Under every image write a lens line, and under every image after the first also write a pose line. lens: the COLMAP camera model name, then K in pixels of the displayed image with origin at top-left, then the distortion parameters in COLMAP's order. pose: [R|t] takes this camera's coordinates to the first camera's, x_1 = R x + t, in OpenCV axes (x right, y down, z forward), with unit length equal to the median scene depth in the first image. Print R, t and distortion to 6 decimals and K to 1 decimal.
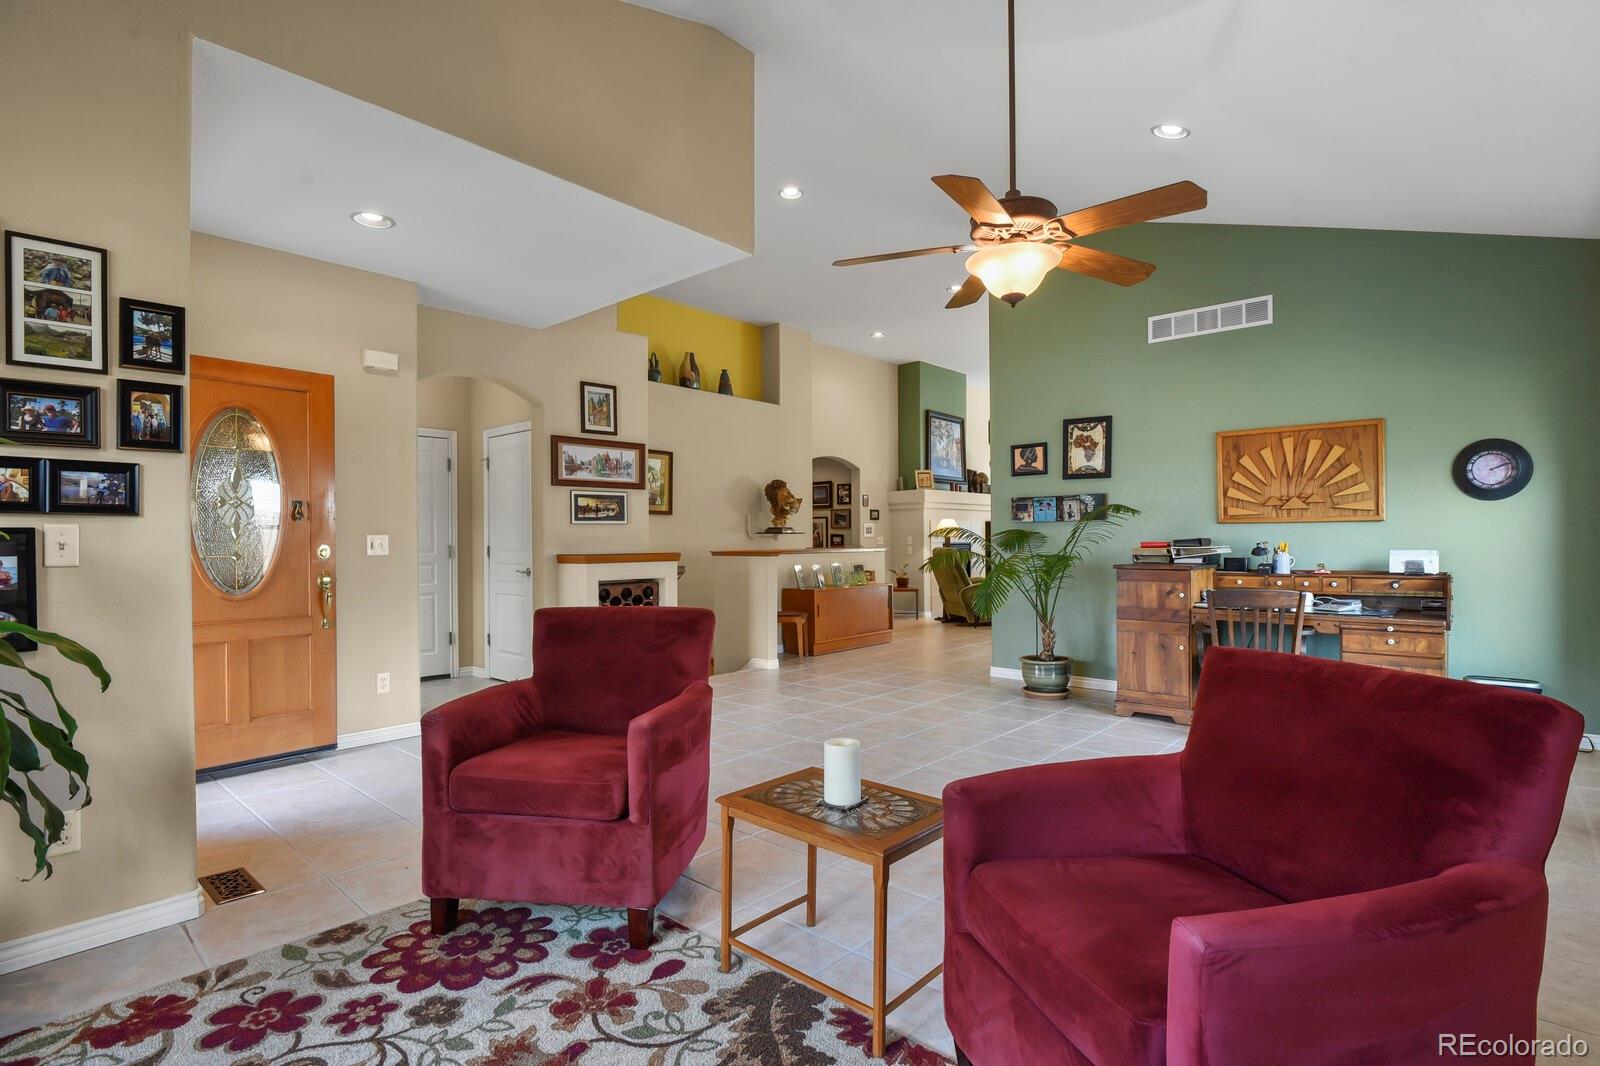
lens RADIAL K [[776.6, 0, 802.4], [0, 776.6, 535.0], [0, 0, 1]] dist [-0.006956, -0.005824]
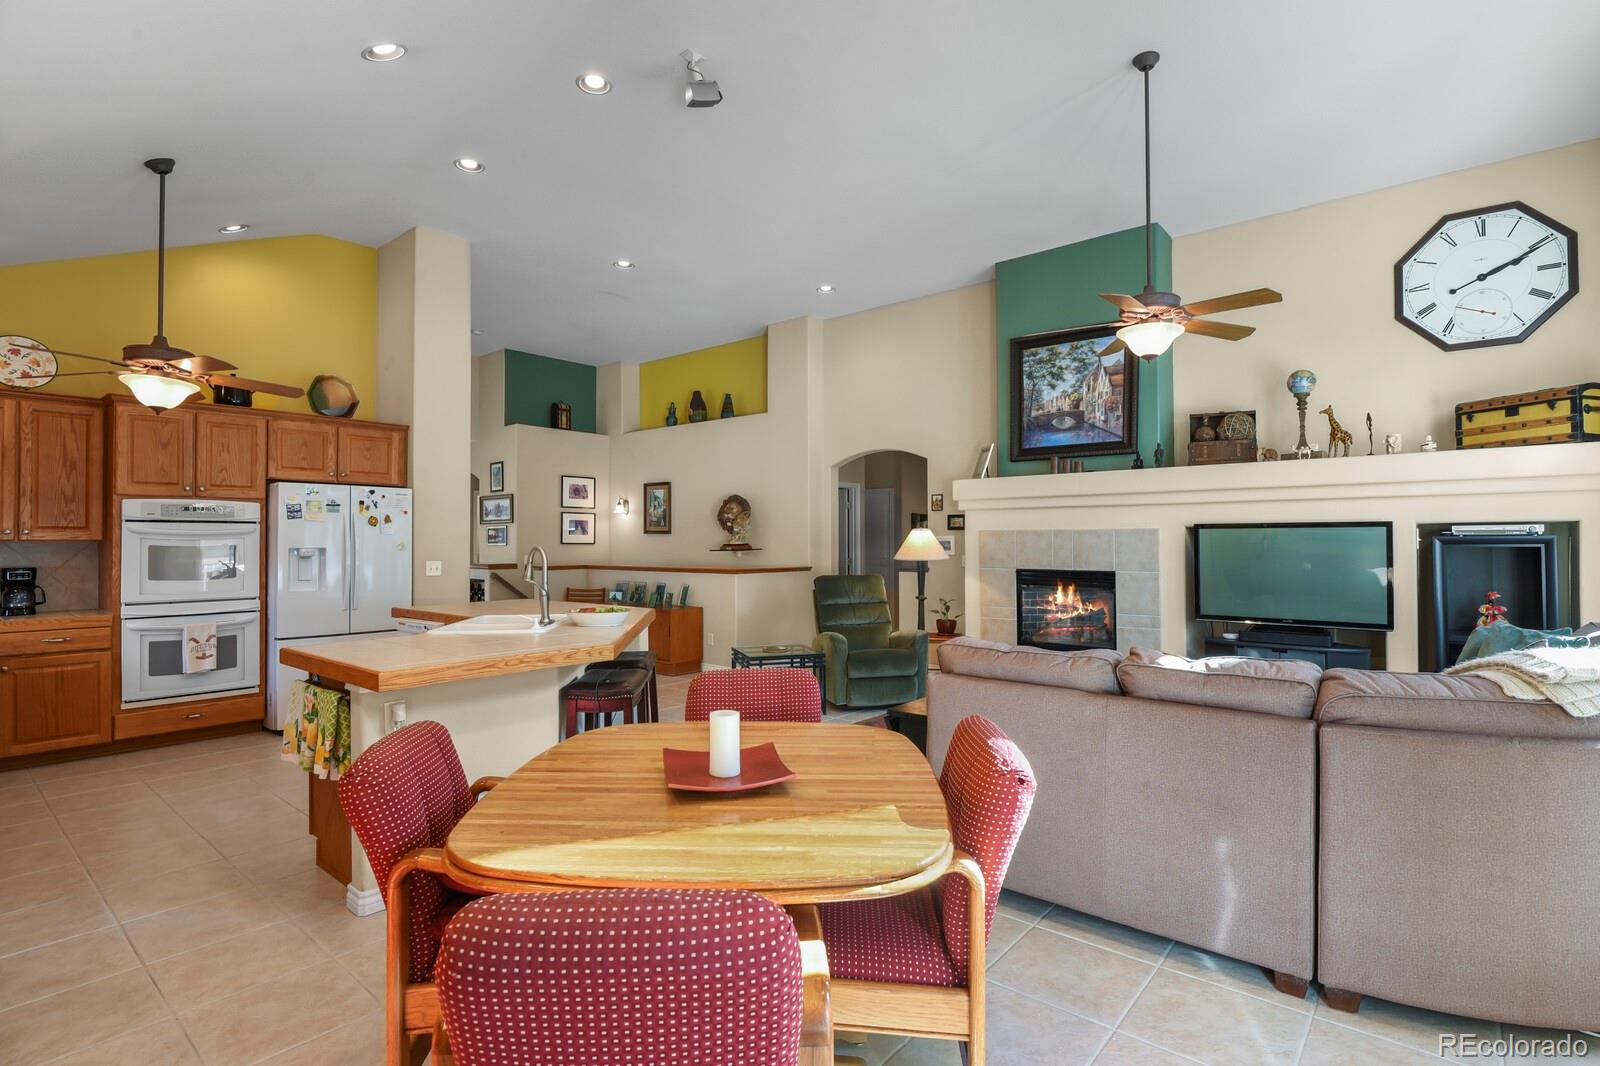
lens RADIAL K [[776.6, 0, 806.2], [0, 776.6, 530.7], [0, 0, 1]] dist [-0.006956, -0.005824]
pose [[0.032710, -0.005436, -0.999450, 1.429042], [0.008710, 0.999949, -0.005153, -0.030967], [0.999427, -0.008537, 0.032756, 1.599277]]
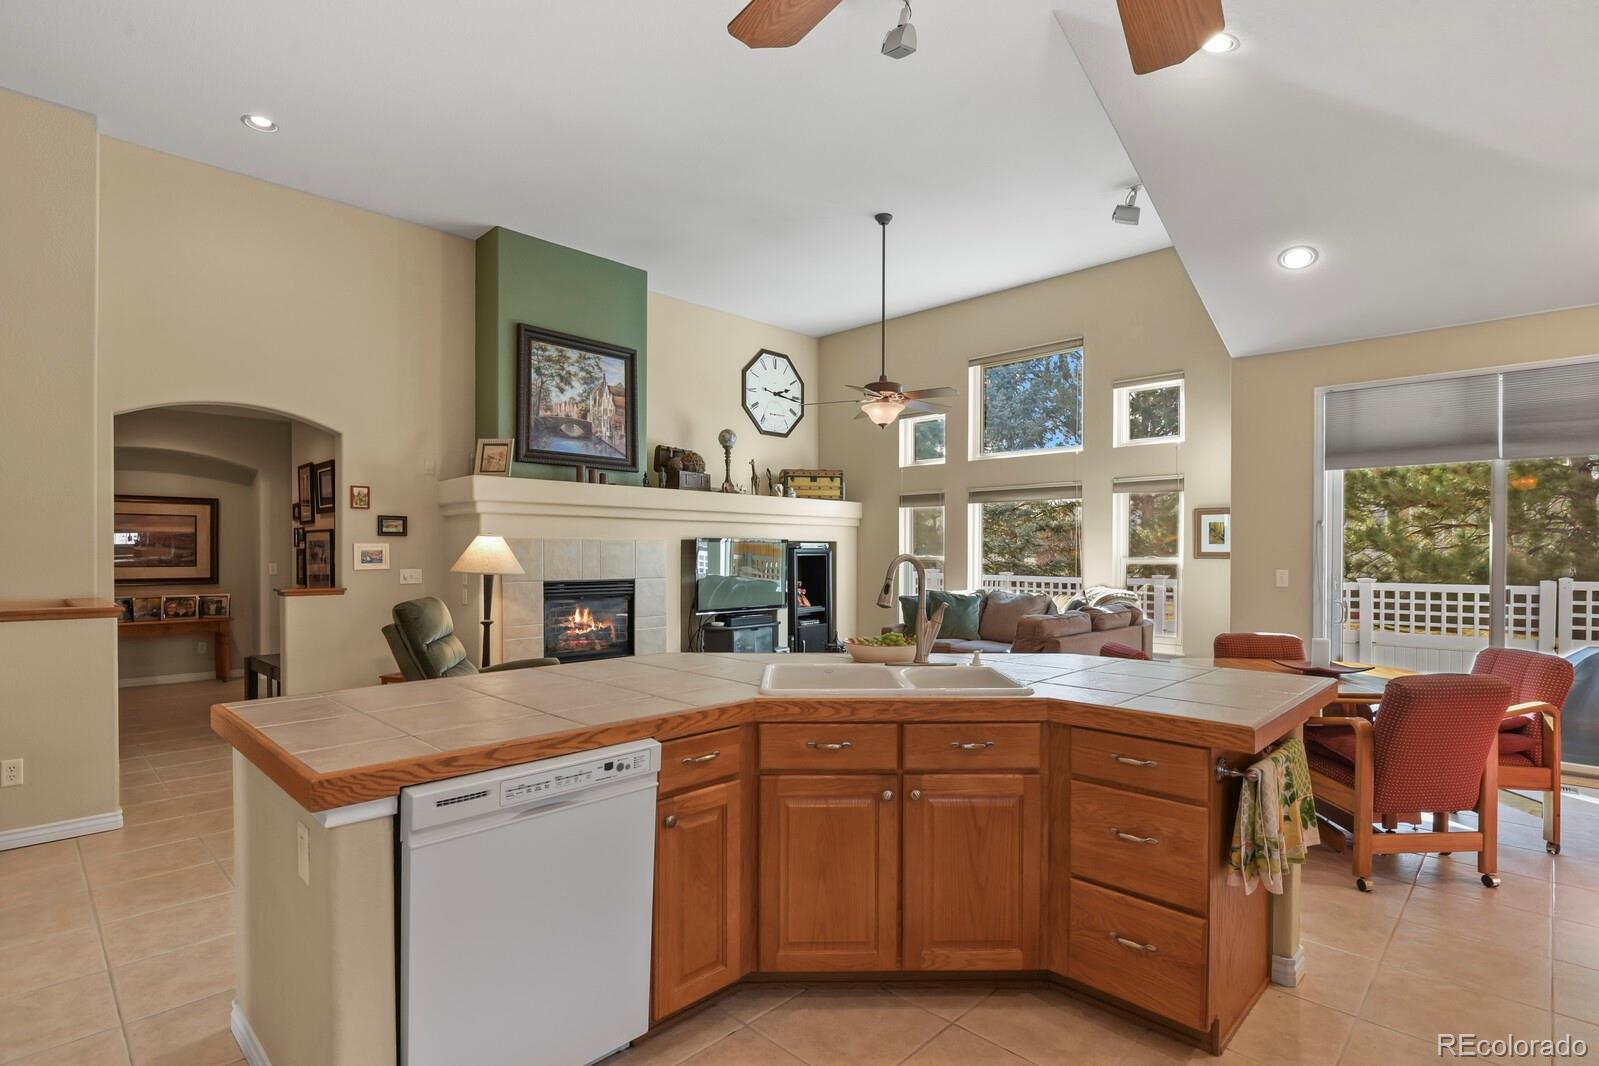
lens RADIAL K [[776.1, 0, 809.5], [0, 776.1, 564.0], [0, 0, 1]] dist [-0.006956, -0.005824]
pose [[0.999504, 0.008856, -0.030227, 0.719488], [-0.008220, 0.999743, 0.021118, -0.026377], [0.030406, -0.020859, 0.999320, 0.944606]]
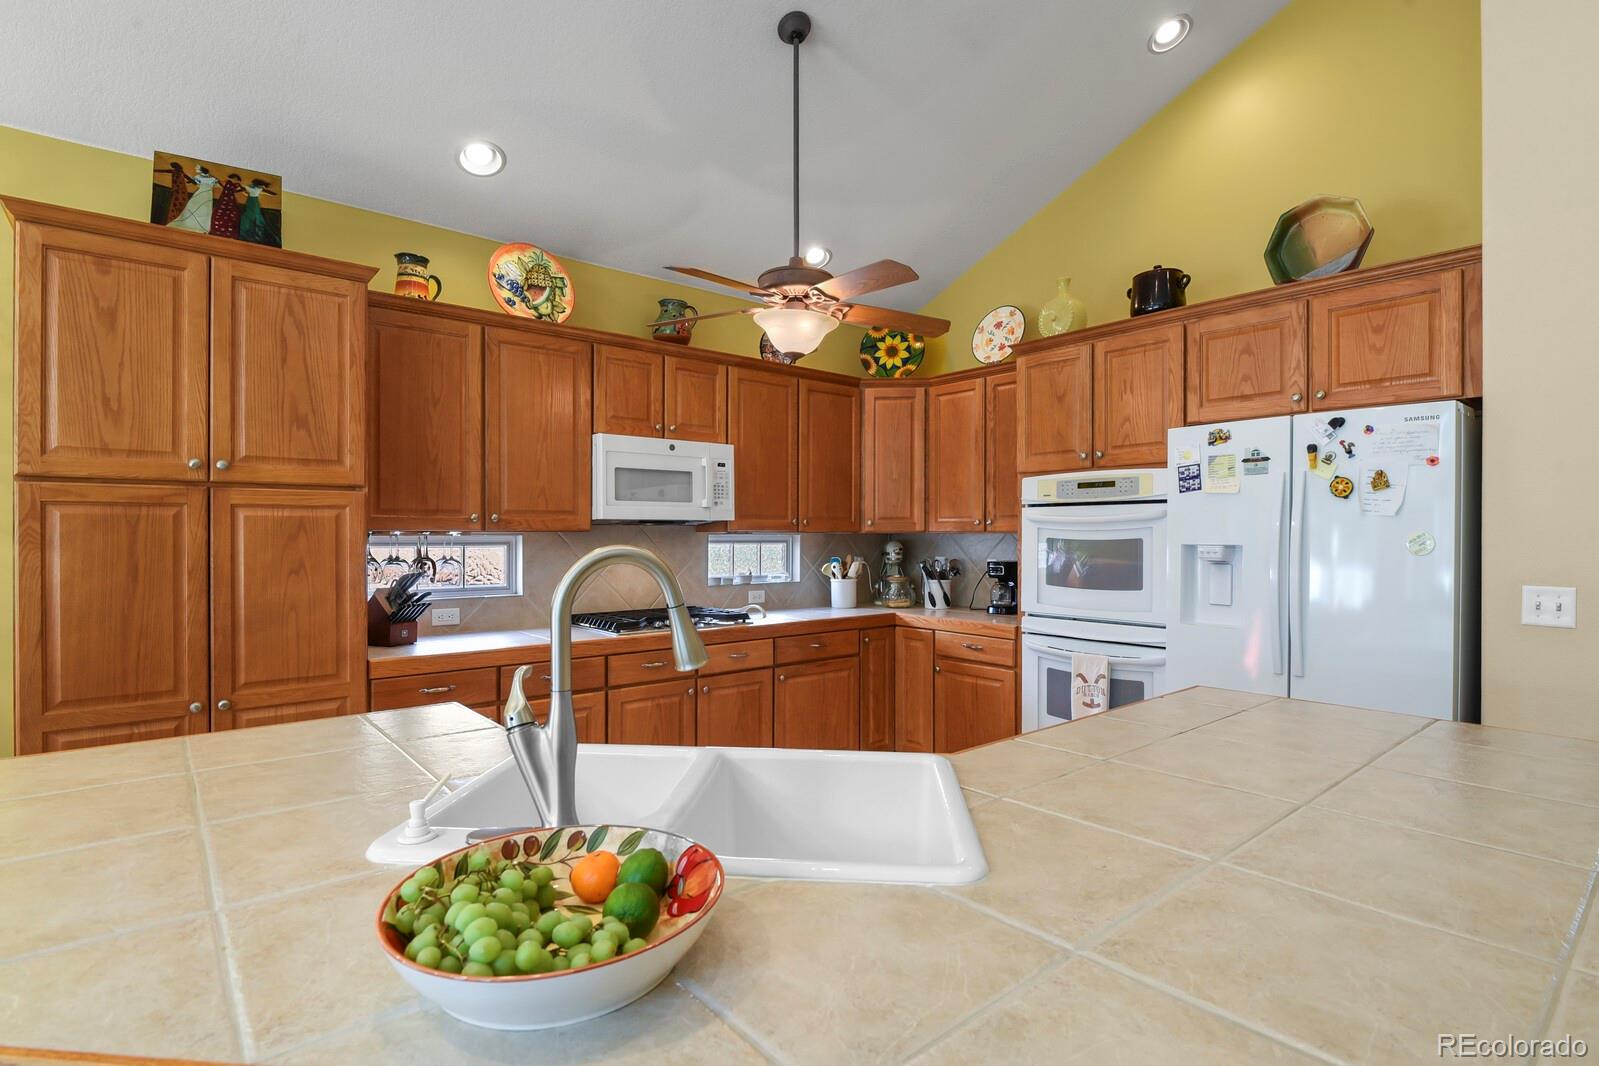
lens RADIAL K [[776.1, 0, 795.9], [0, 776.1, 536.2], [0, 0, 1]] dist [-0.006956, -0.005824]
pose [[-0.989829, 0.006138, 0.142128, 0.701539], [0.005387, 0.999969, -0.005669, -0.024539], [-0.142159, -0.004846, -0.989832, 1.561454]]
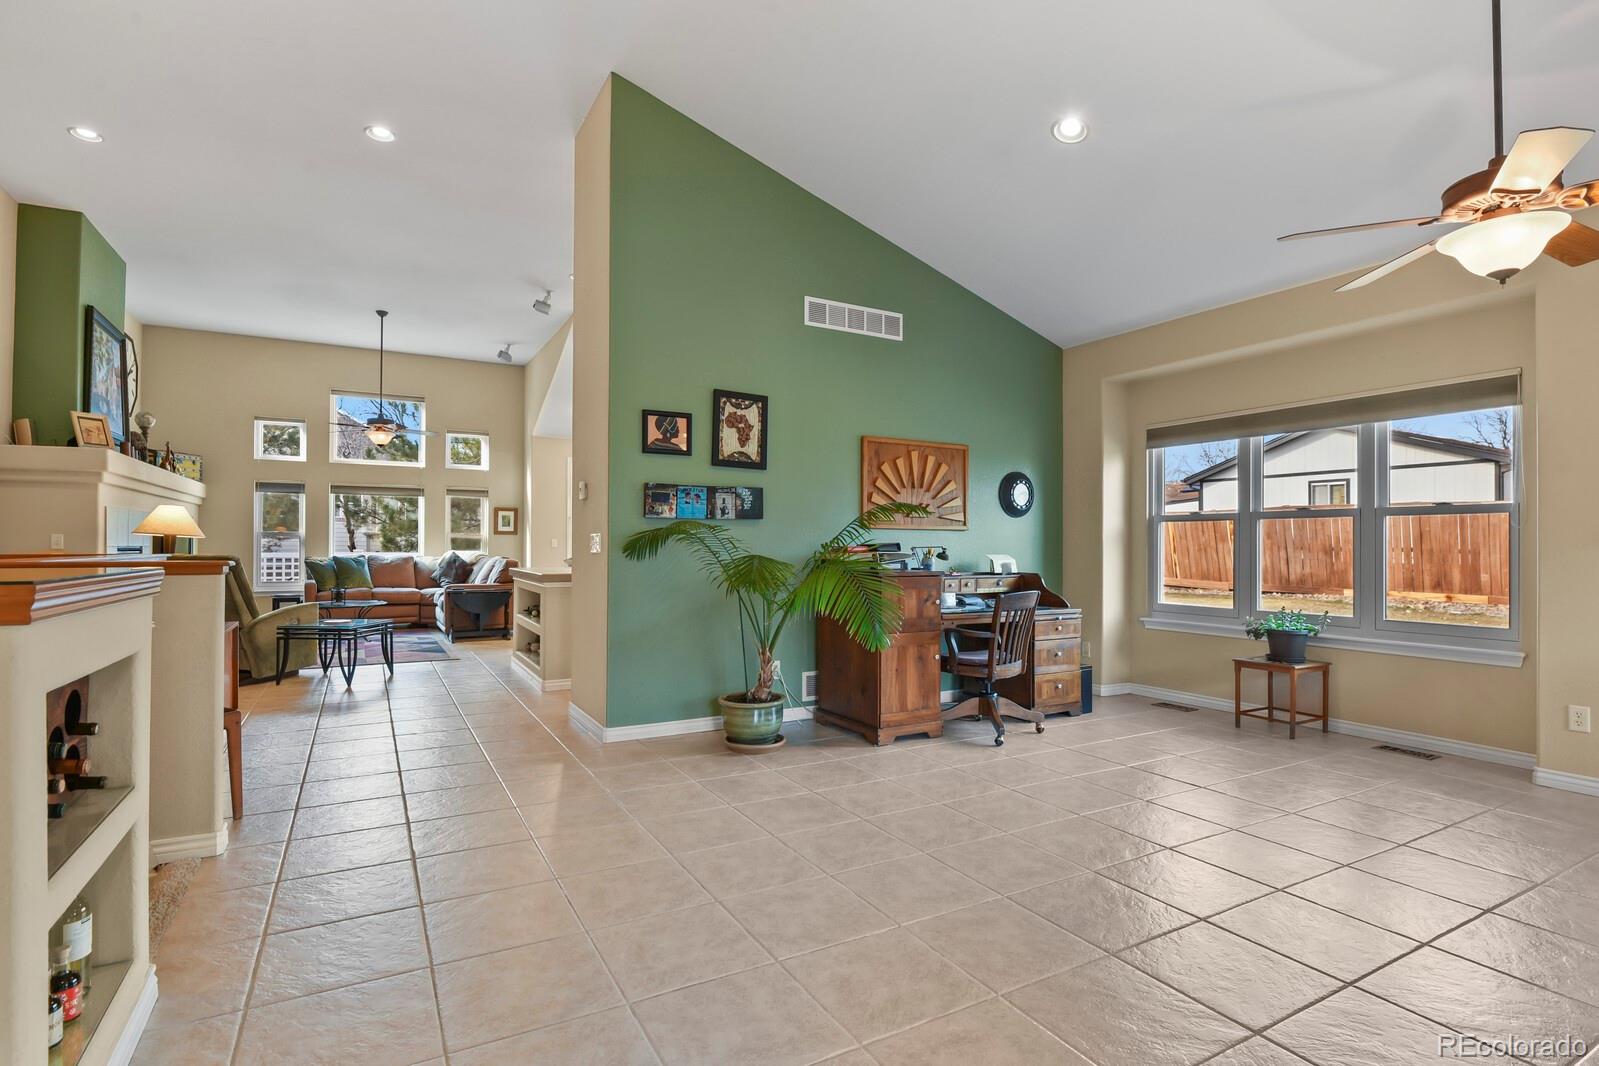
lens RADIAL K [[776.1, 0, 801.3], [0, 776.1, 537.0], [0, 0, 1]] dist [-0.006956, -0.005824]
pose [[0.319716, 0.020206, 0.947298, -0.371237], [-0.012948, 0.999772, -0.016955, 0.012475], [-0.947425, -0.006845, 0.319905, 0.665798]]
